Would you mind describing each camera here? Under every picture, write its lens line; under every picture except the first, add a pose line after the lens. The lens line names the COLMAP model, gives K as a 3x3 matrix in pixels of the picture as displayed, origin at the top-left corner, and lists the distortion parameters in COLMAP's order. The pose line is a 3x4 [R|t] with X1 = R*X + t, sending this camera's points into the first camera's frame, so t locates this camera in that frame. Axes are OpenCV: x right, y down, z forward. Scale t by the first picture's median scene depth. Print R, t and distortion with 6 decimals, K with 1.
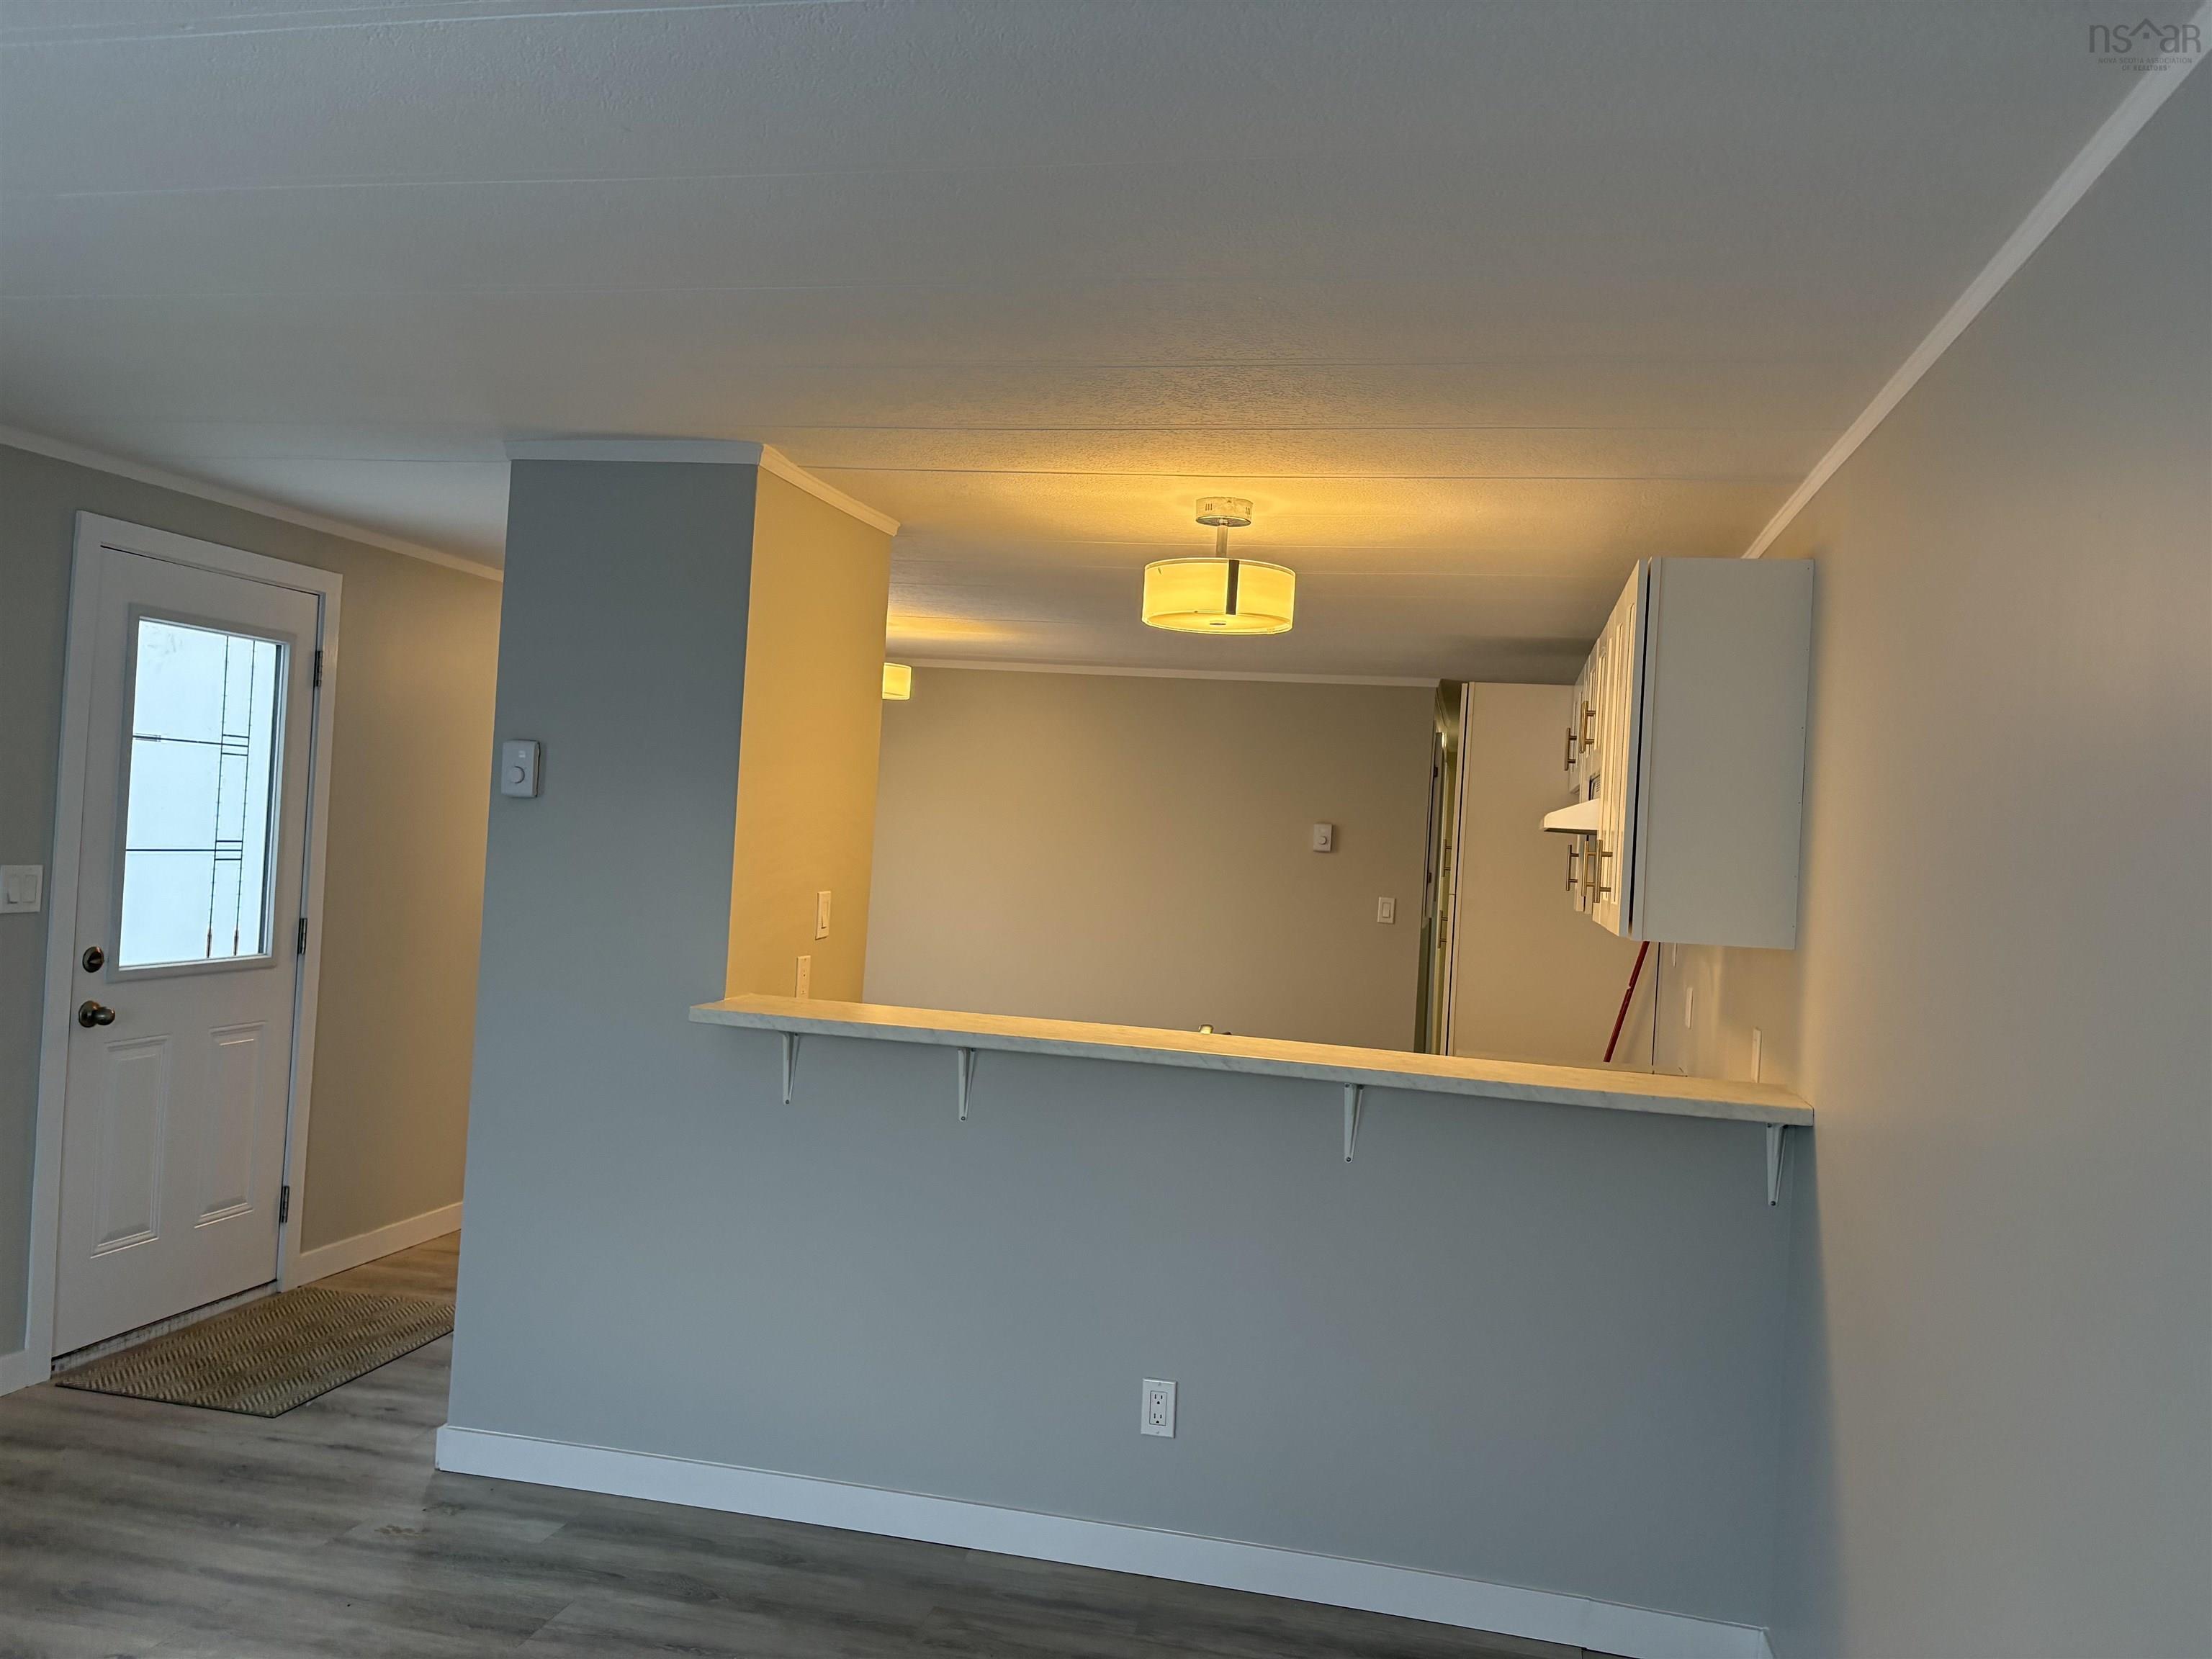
lens RADIAL K [[1664.3, 0, 1104.3], [0, 1664.3, 851.8], [0, 0, 1]] dist [0.008629, 0.004278]
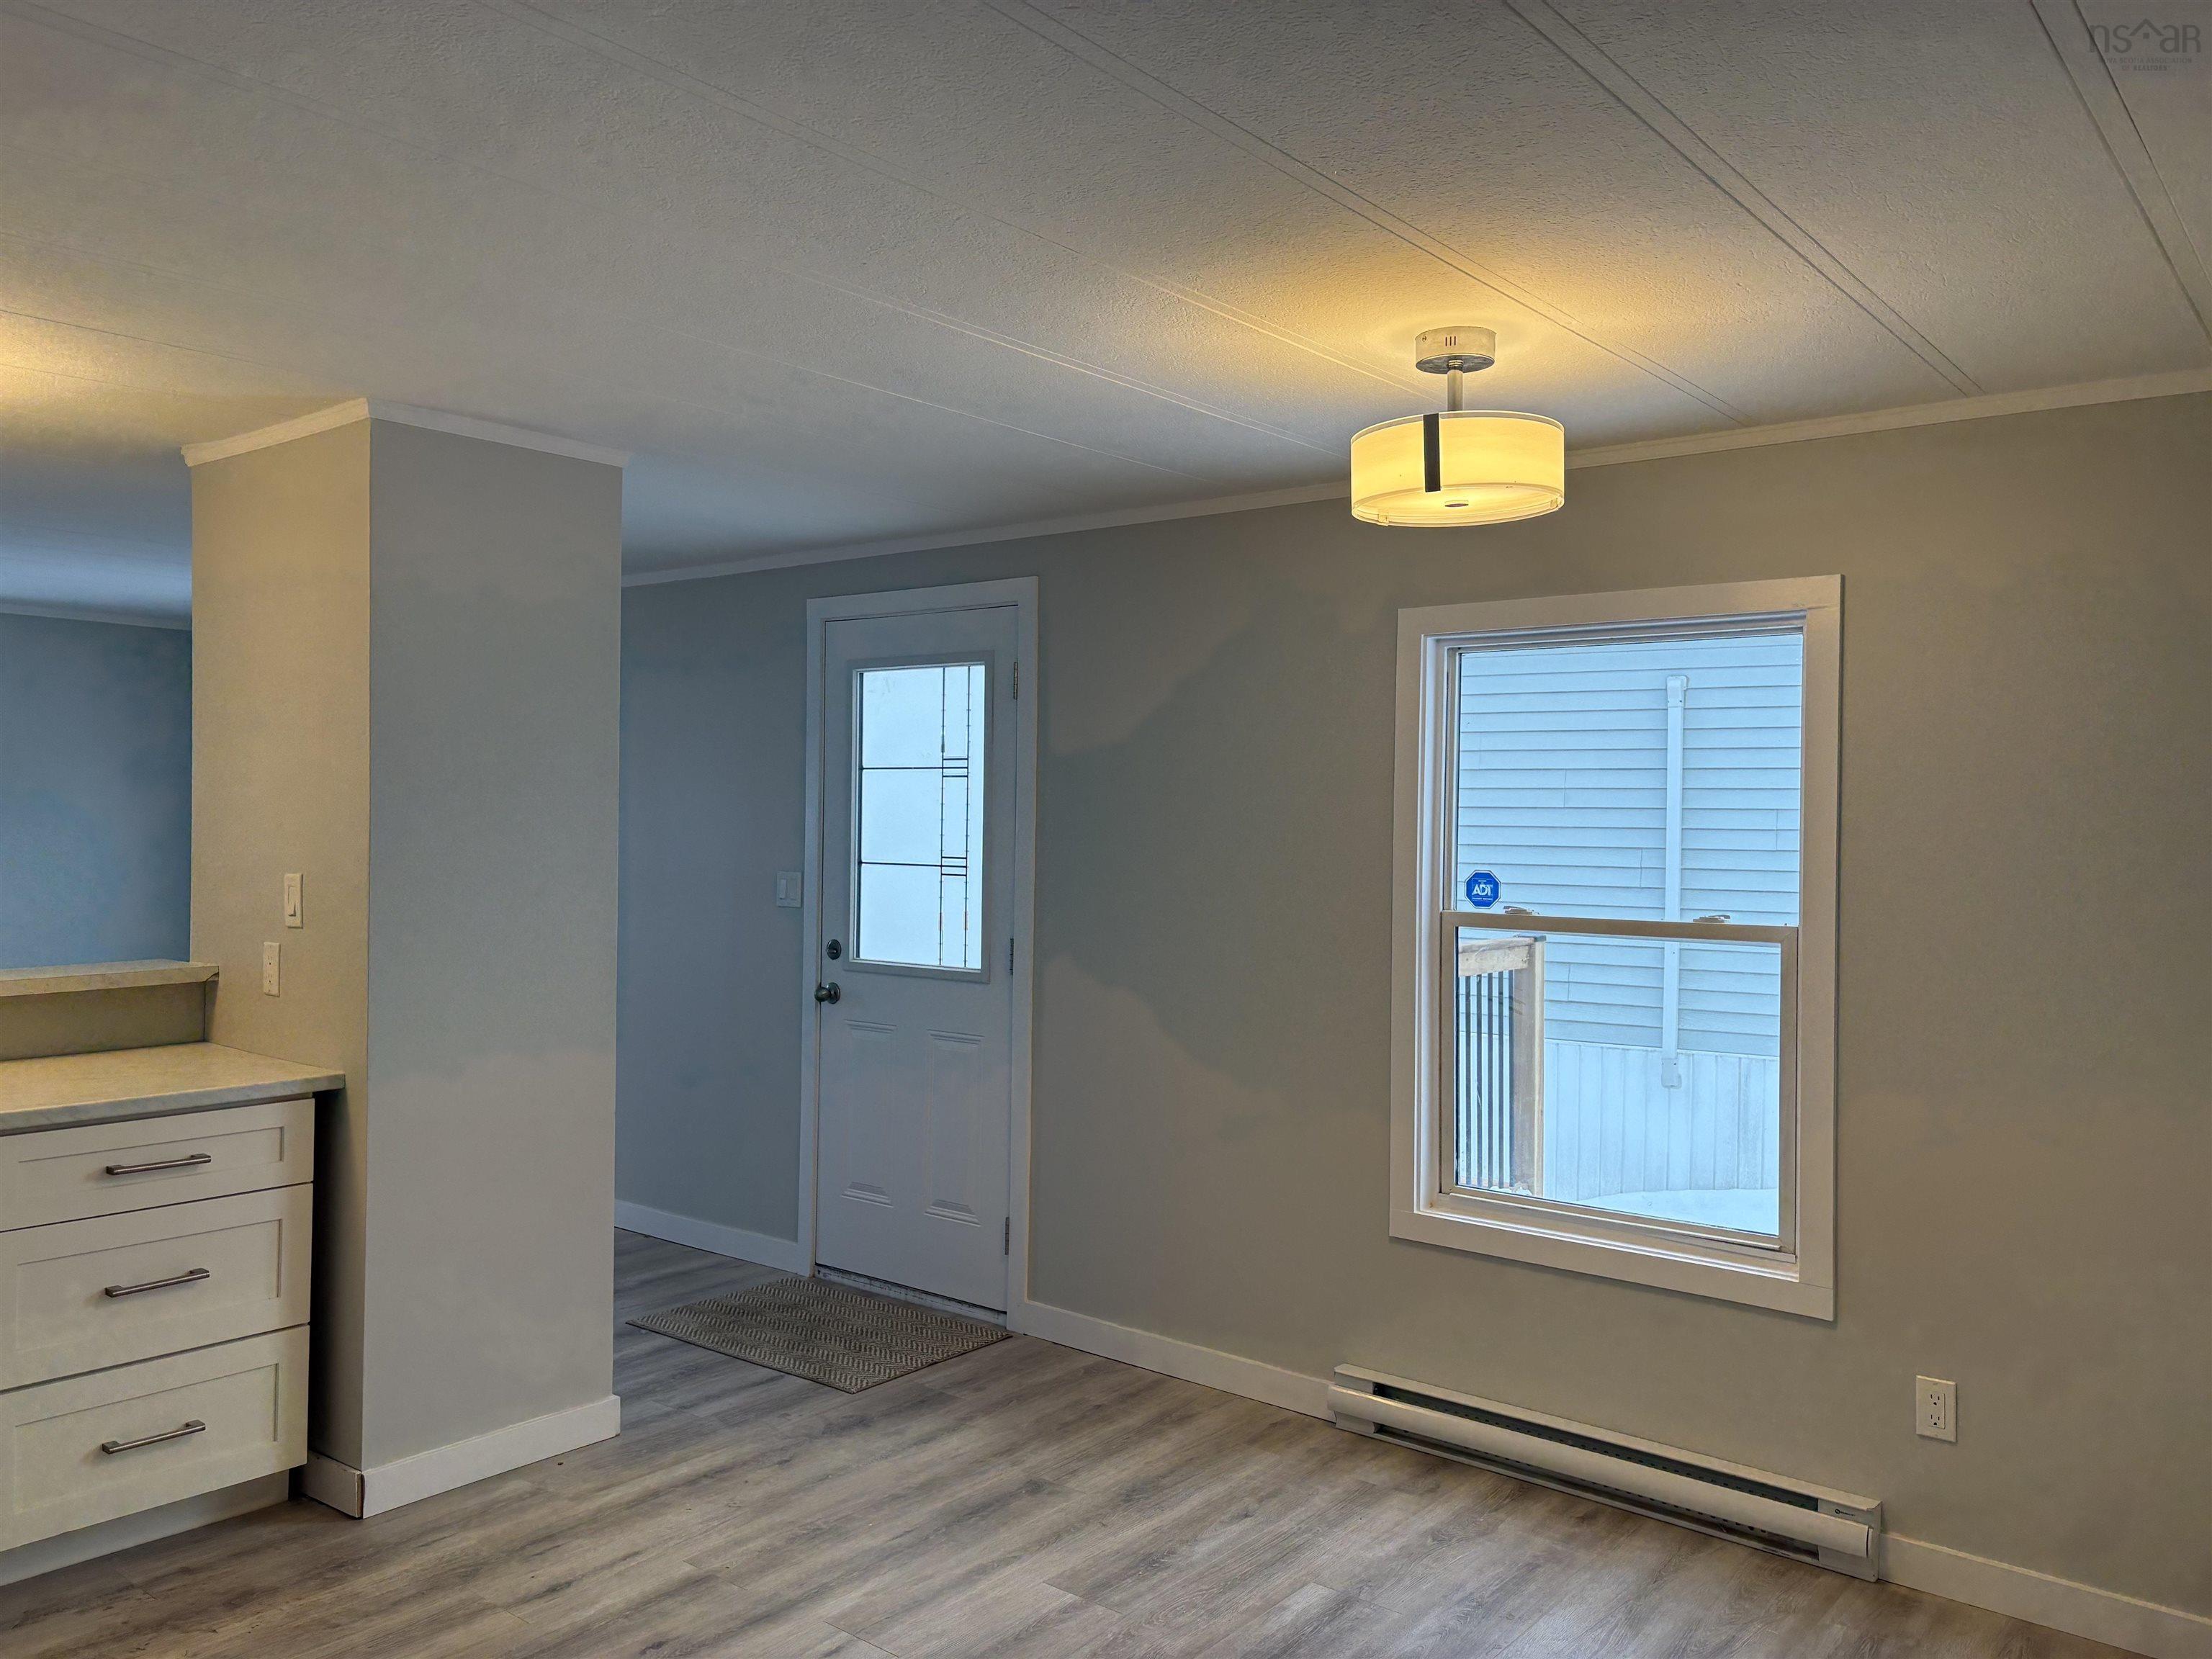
lens RADIAL K [[1695.4, 0, 1103.9], [0, 1695.4, 809.6], [0, 0, 1]] dist [0.069333, 0.000825]
pose [[-0.431600, -0.064228, -0.899775, 0.441485], [-0.051266, 0.997596, -0.046619, 0.009185], [0.900607, 0.026008, -0.433856, 1.668856]]
